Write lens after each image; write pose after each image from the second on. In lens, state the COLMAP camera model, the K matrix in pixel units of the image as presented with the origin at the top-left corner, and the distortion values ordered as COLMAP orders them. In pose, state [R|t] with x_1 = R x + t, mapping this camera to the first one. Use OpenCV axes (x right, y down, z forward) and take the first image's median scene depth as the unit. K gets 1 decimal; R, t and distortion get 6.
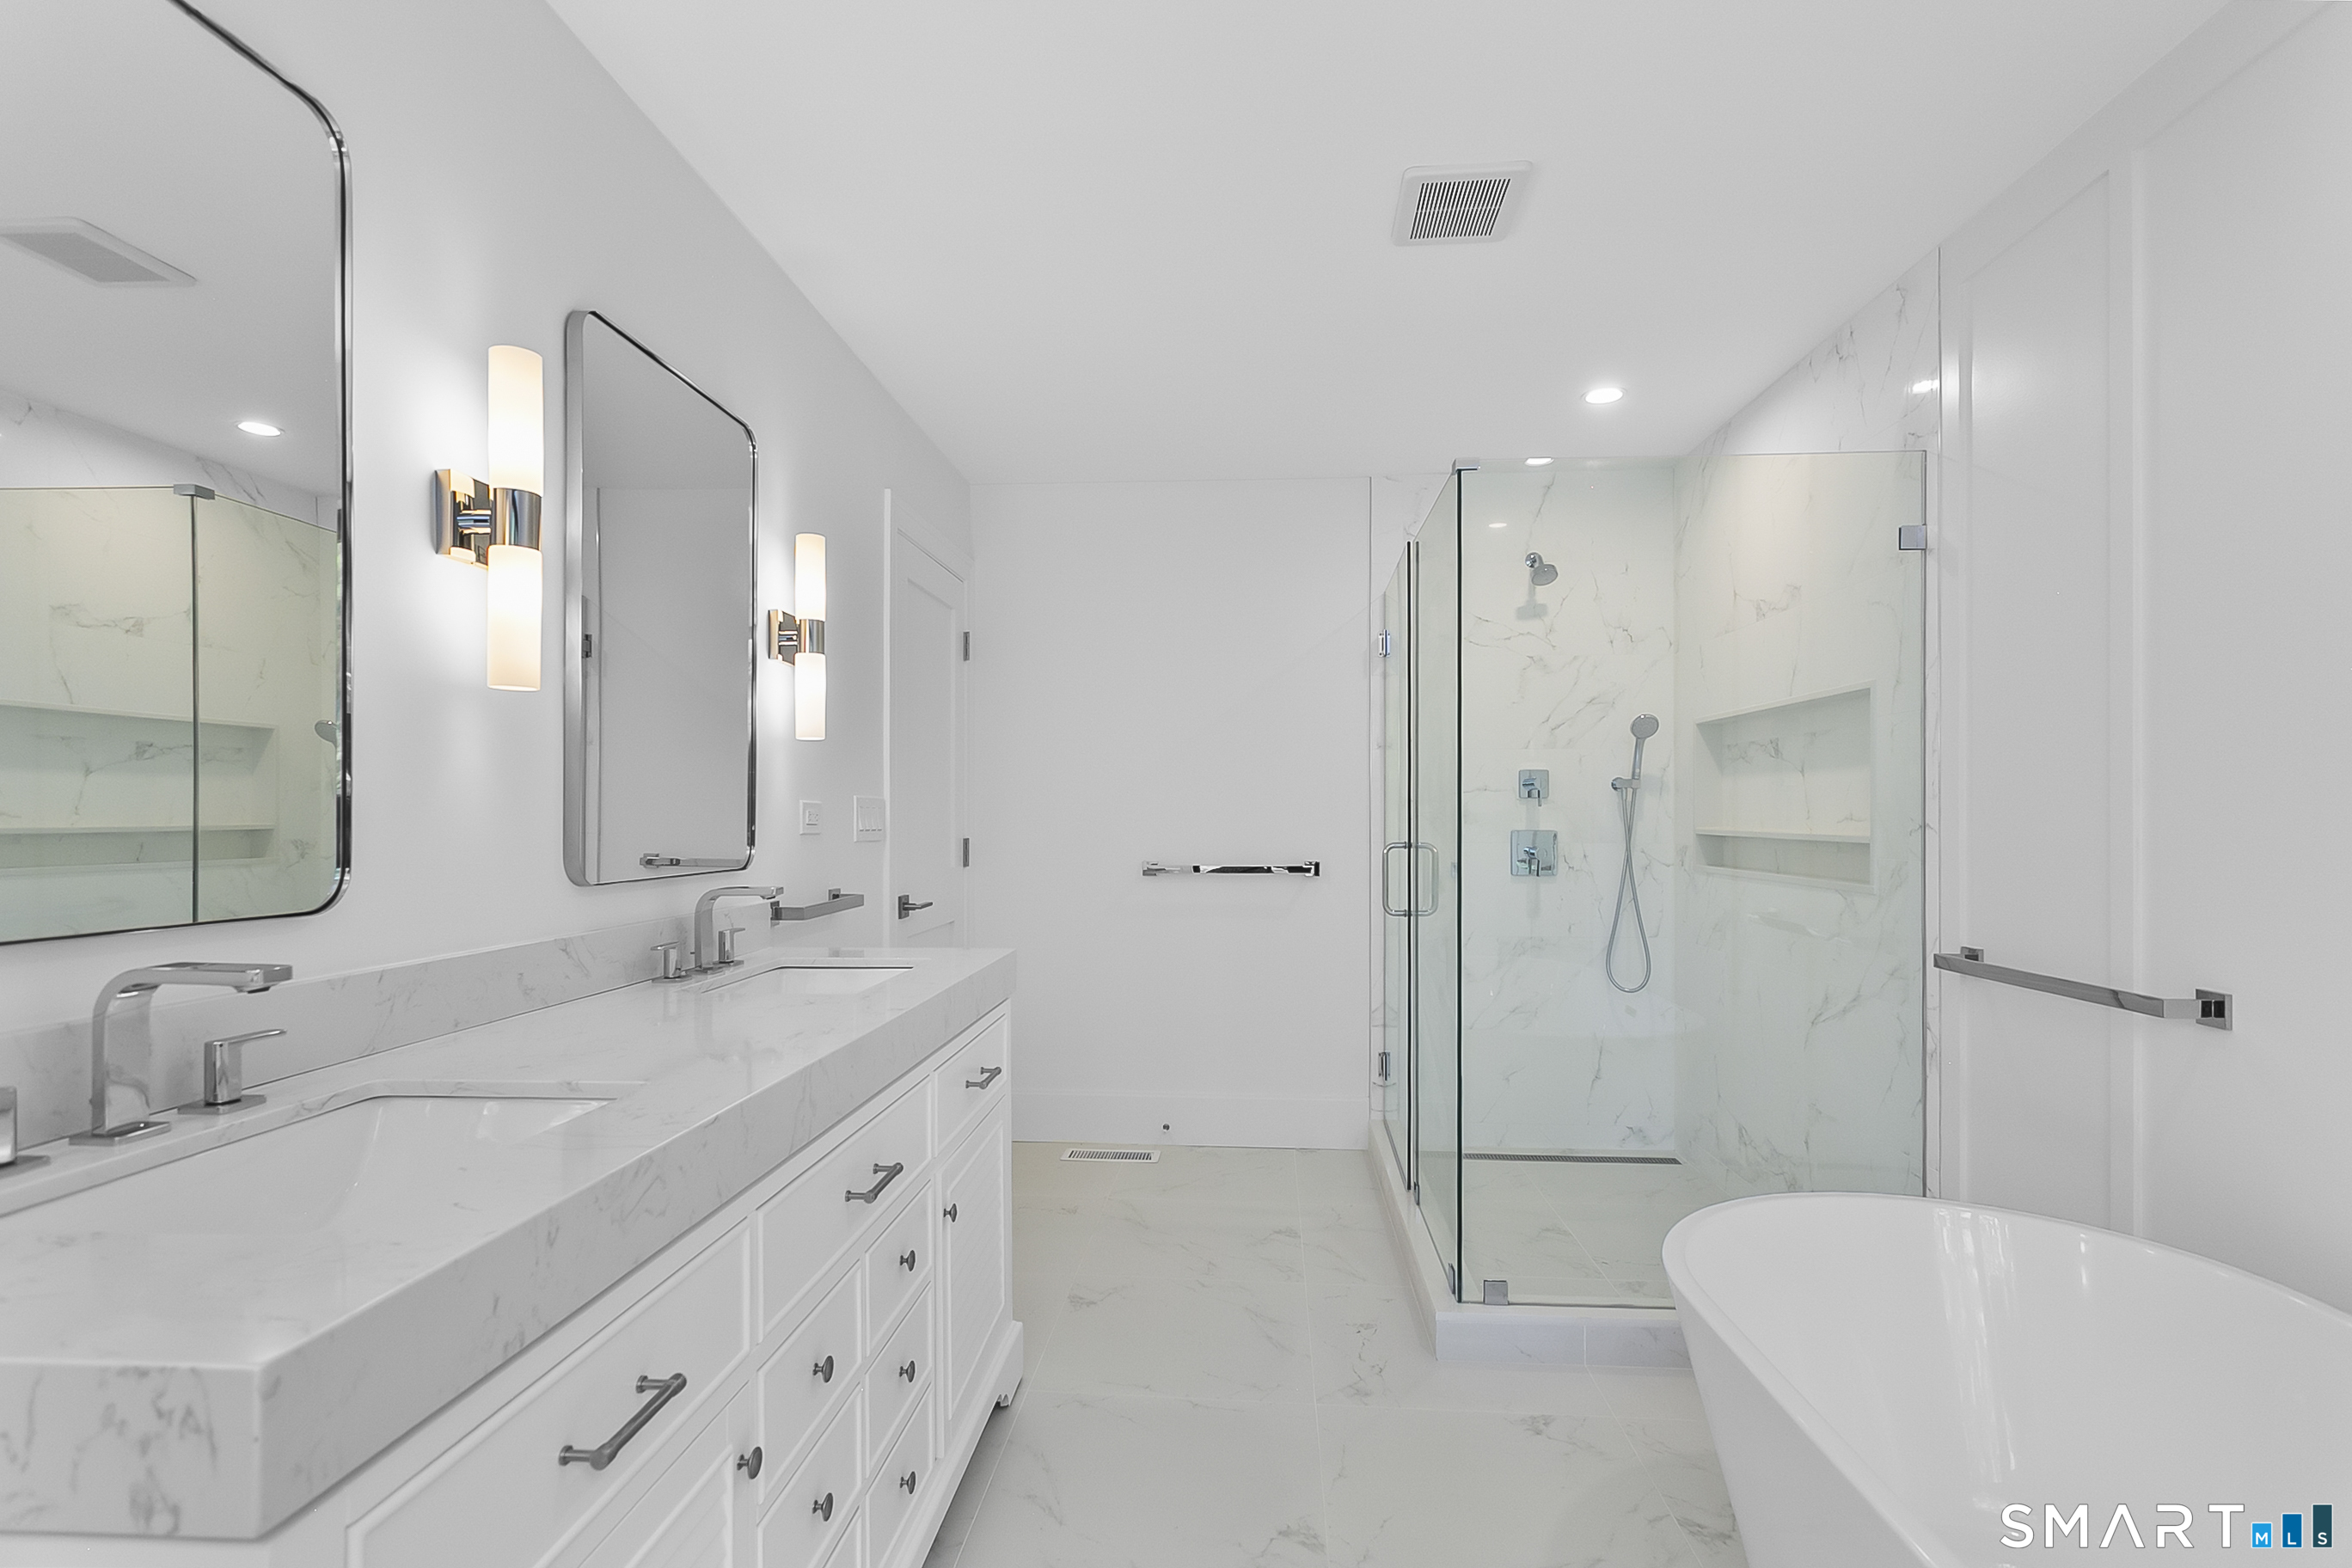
lens RADIAL K [[1120.0, 0, 1190.1], [0, 1120.0, 812.4], [0, 0, 1]] dist [0.005371, 0.000458]
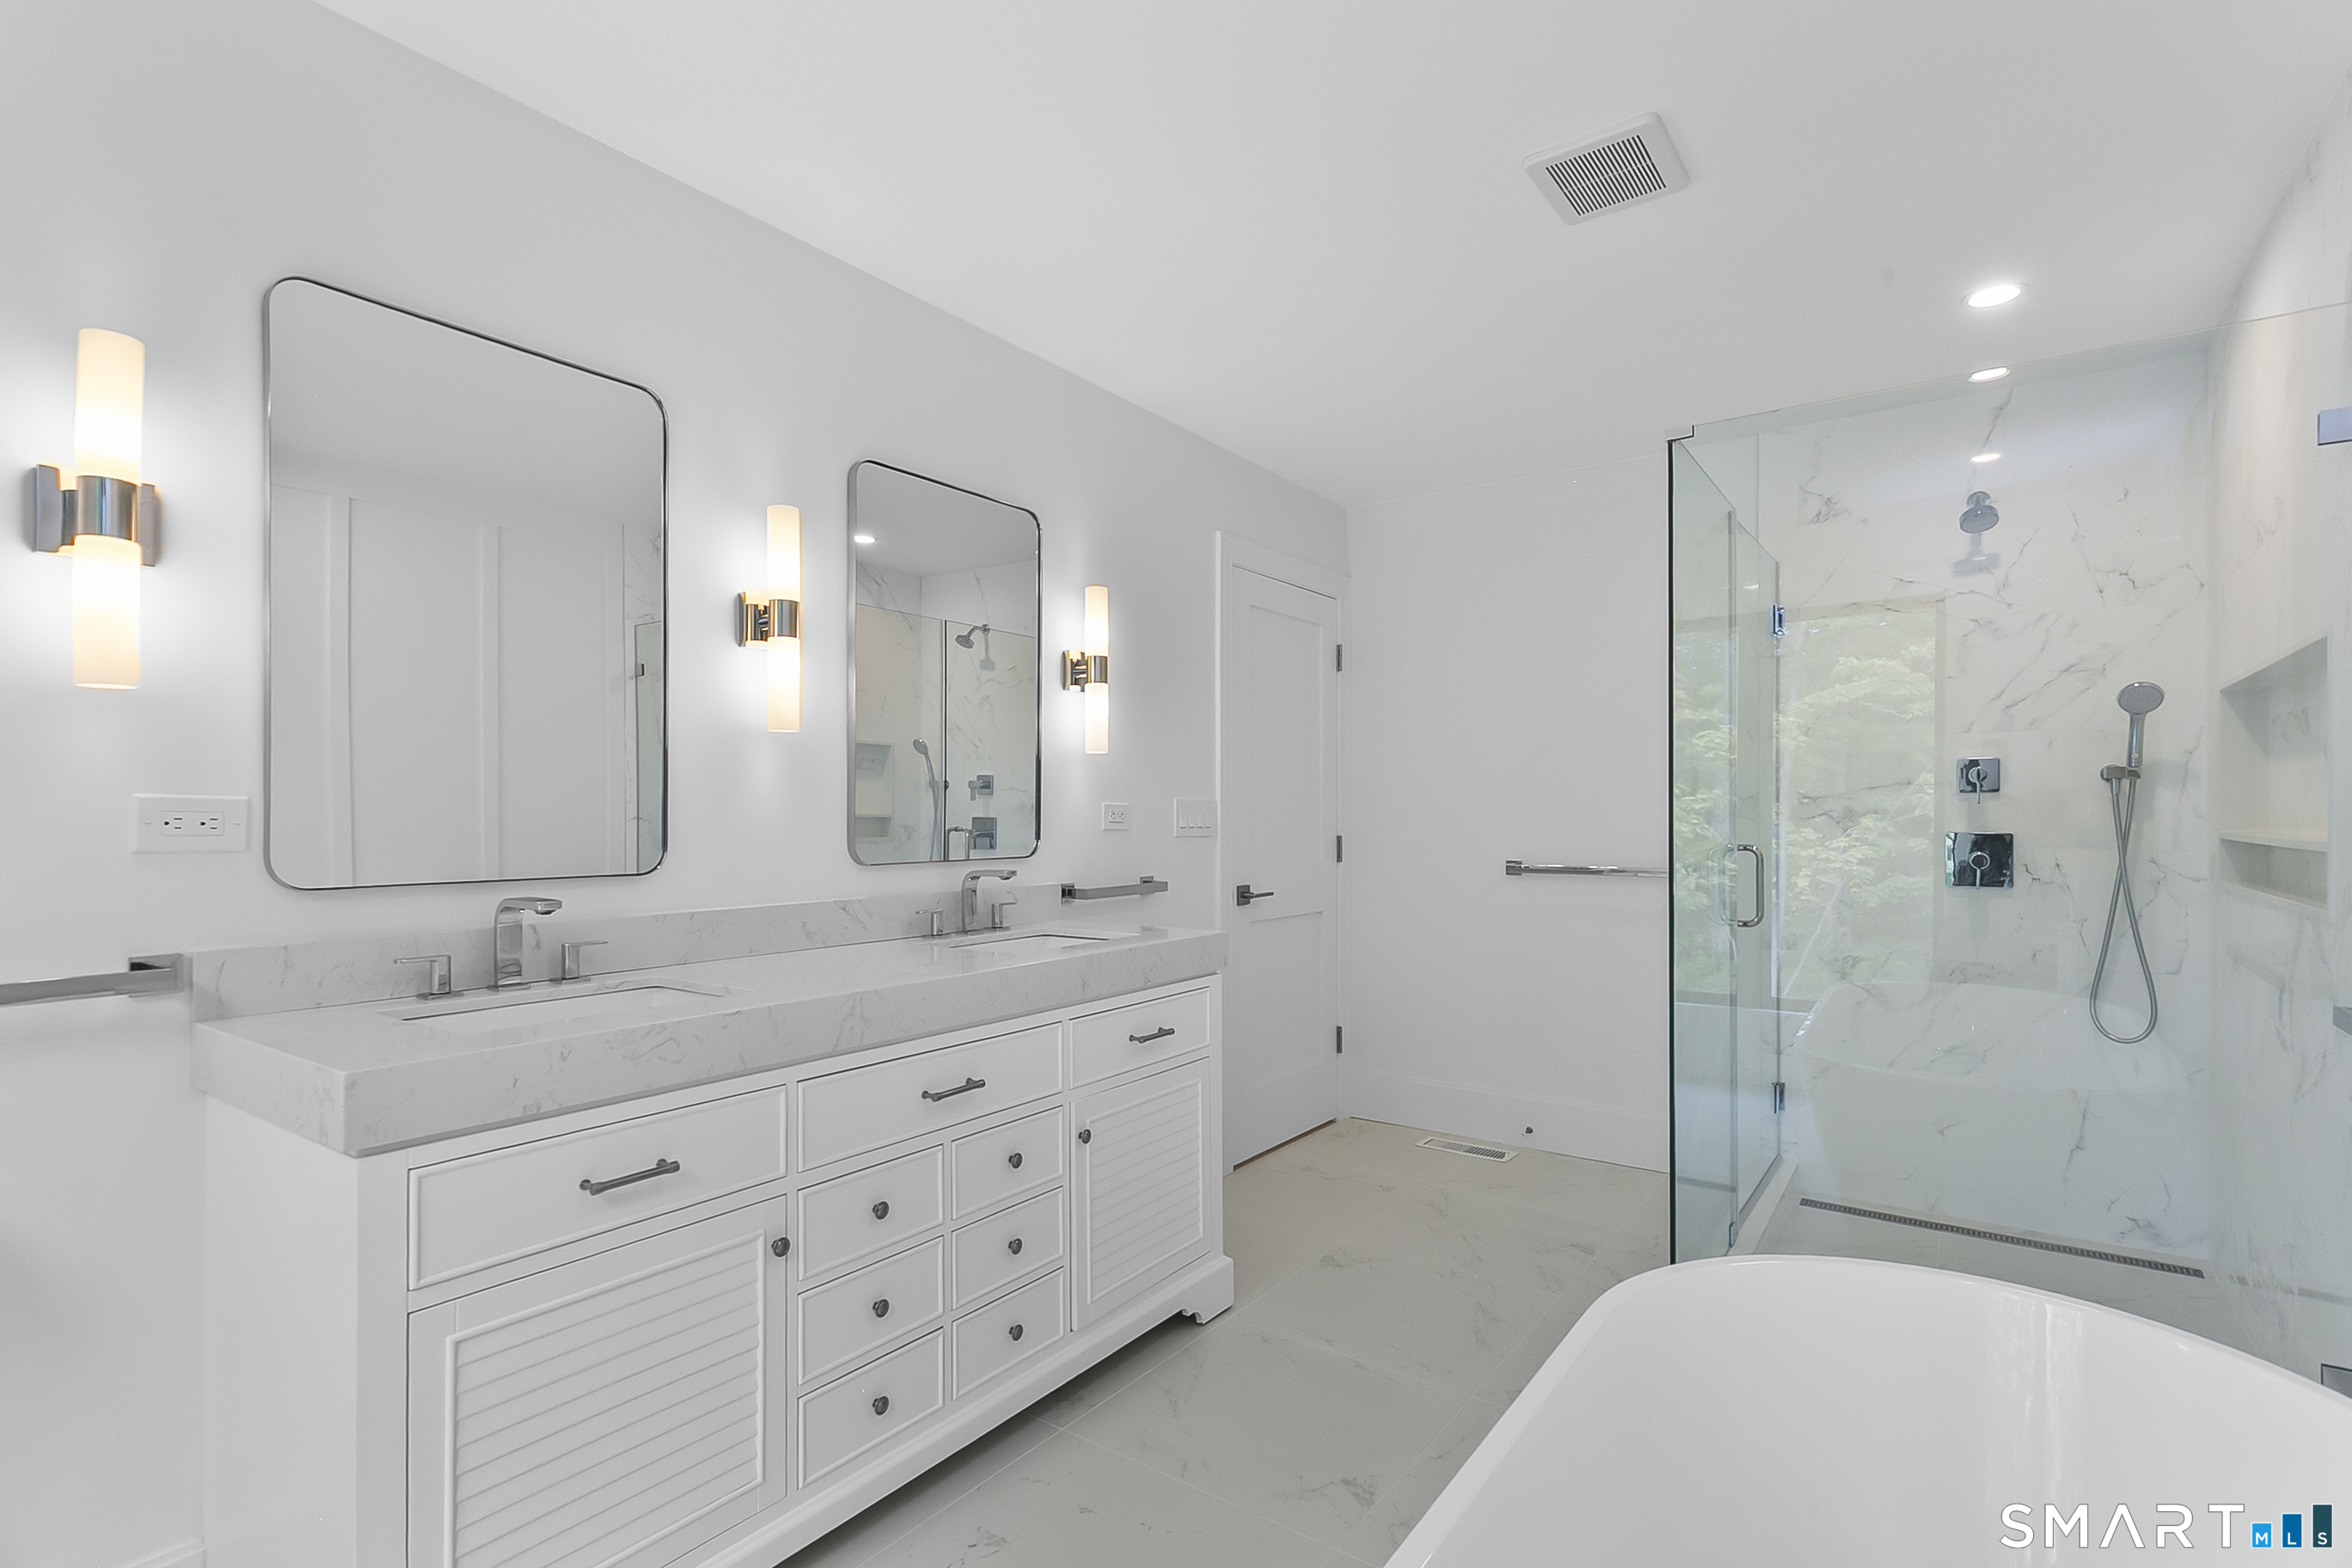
lens RADIAL K [[1120.0, 0, 1190.1], [0, 1120.0, 812.4], [0, 0, 1]] dist [0.005371, 0.000458]
pose [[0.852348, -0.001769, -0.522971, 0.314244], [0.002443, 0.999997, 0.000599, -0.000552], [0.522969, -0.001789, 0.852350, 0.003312]]
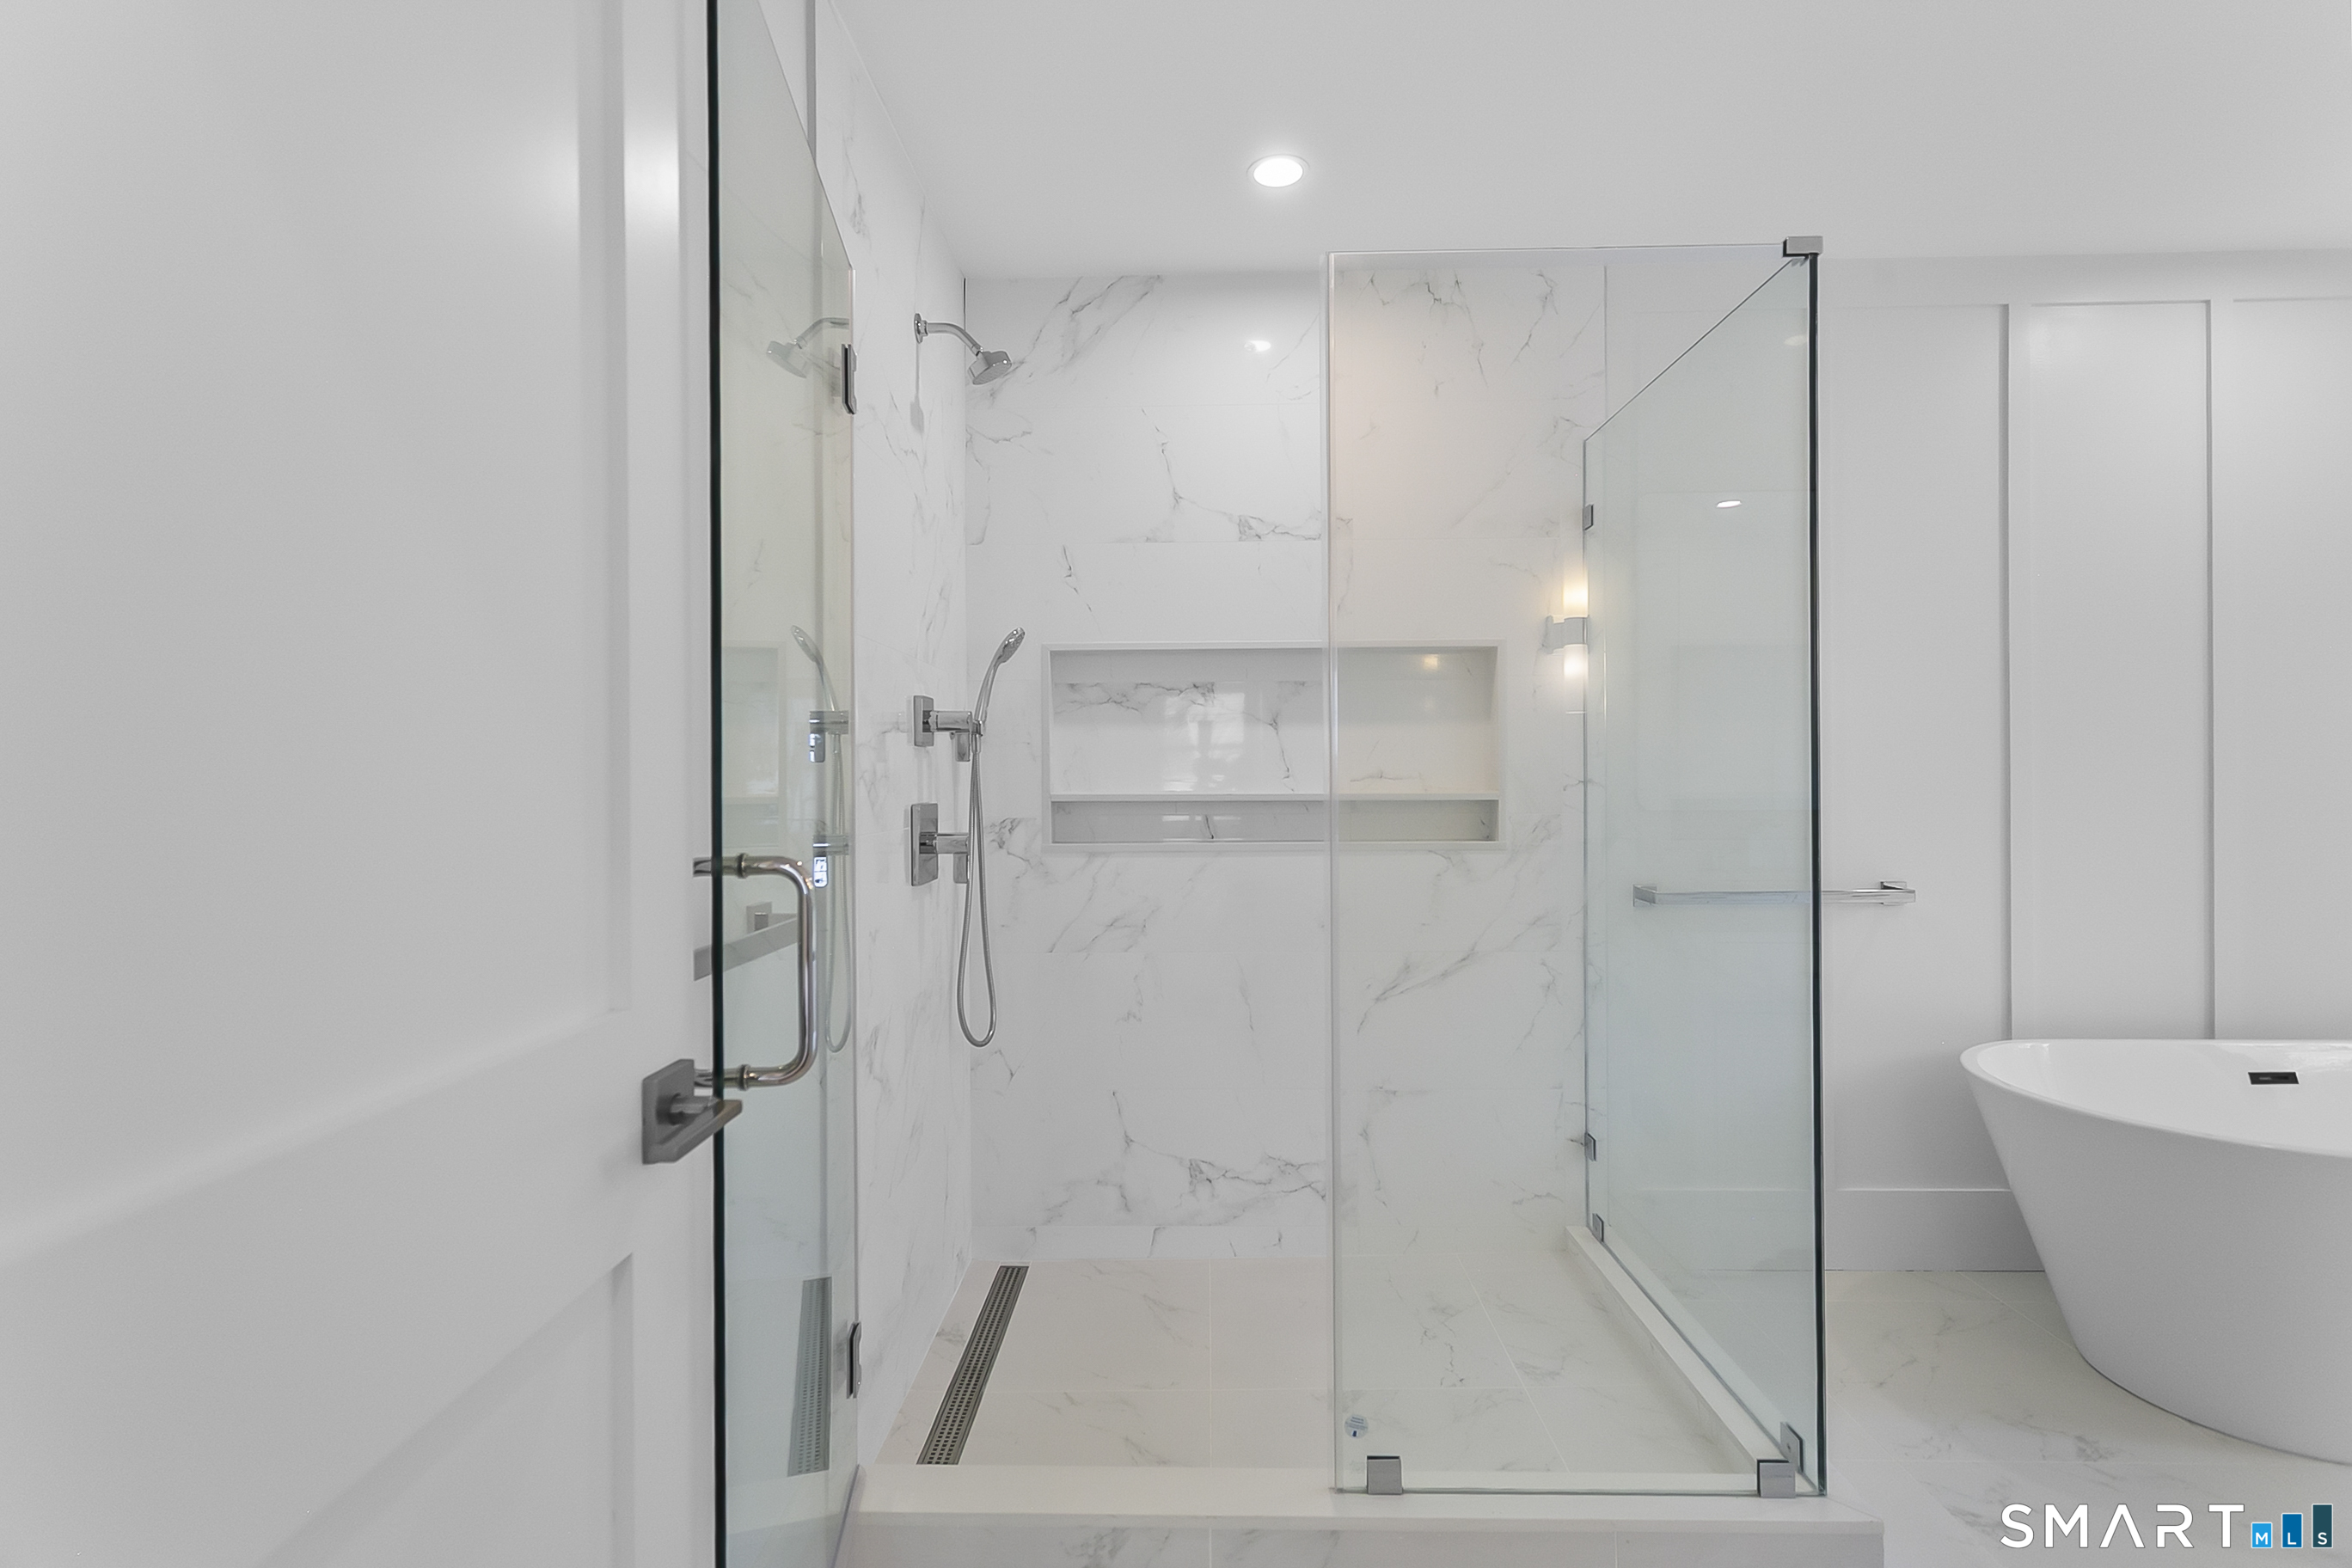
lens RADIAL K [[1150.4, 0, 1177.1], [0, 1150.4, 776.6], [0, 0, 1]] dist [0.000579, 0.000075]
pose [[-0.044884, 0.002971, 0.998988, -0.362521], [0.002168, 0.999994, -0.002877, 0.007945], [-0.998990, 0.002037, -0.044890, 1.156015]]
